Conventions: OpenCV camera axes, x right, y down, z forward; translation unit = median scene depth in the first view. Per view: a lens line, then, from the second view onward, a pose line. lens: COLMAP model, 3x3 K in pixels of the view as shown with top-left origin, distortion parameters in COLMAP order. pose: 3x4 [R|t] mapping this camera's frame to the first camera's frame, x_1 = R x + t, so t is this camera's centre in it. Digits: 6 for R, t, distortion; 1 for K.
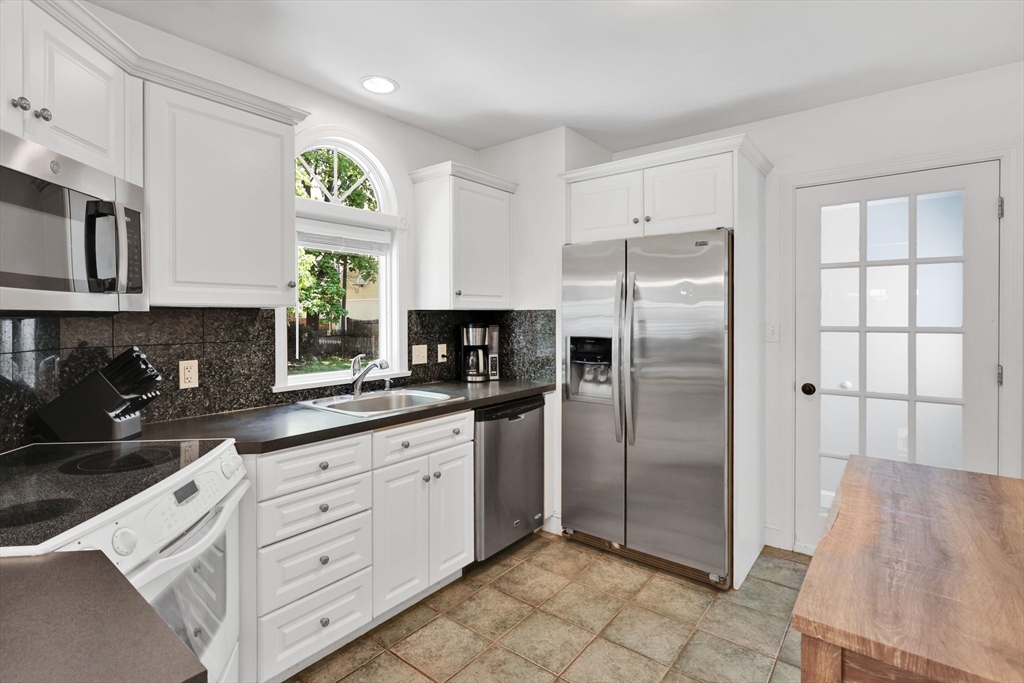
lens RADIAL K [[498.0, 0, 492.3], [0, 498.0, 315.7], [0, 0, 1]] dist [0.005753, -0.000007]
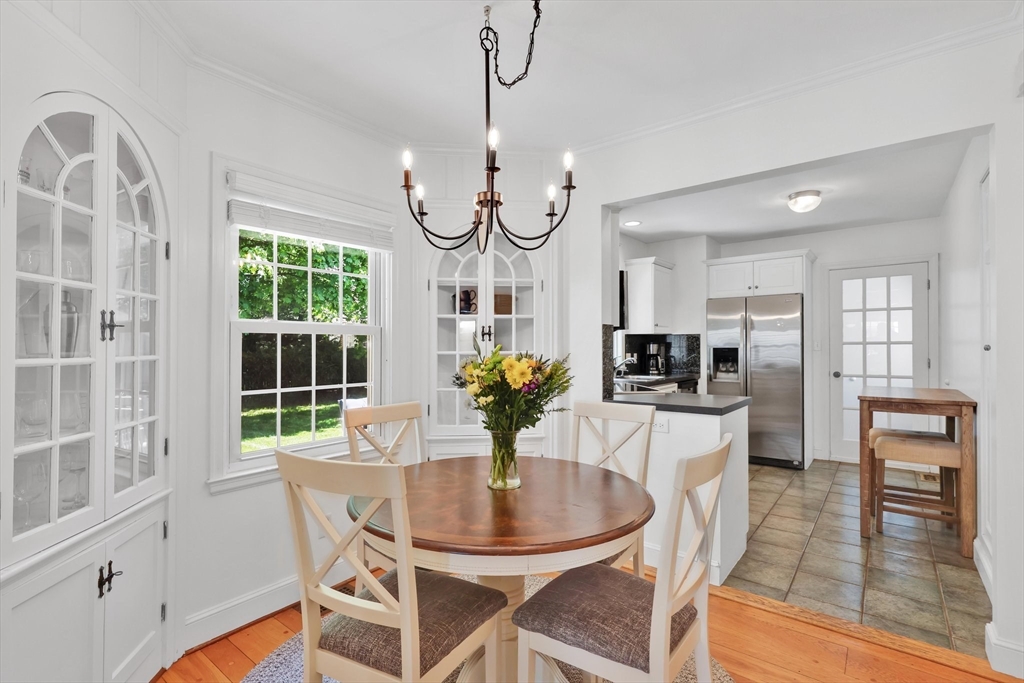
lens RADIAL K [[478.9, 0, 517.8], [0, 478.9, 343.2], [0, 0, 1]] dist [0.006742, 0.000826]
pose [[0.999368, -0.002532, 0.035457, -0.665903], [0.002821, 0.999963, -0.008096, 0.037525], [-0.035435, 0.008191, 0.999338, -0.813887]]
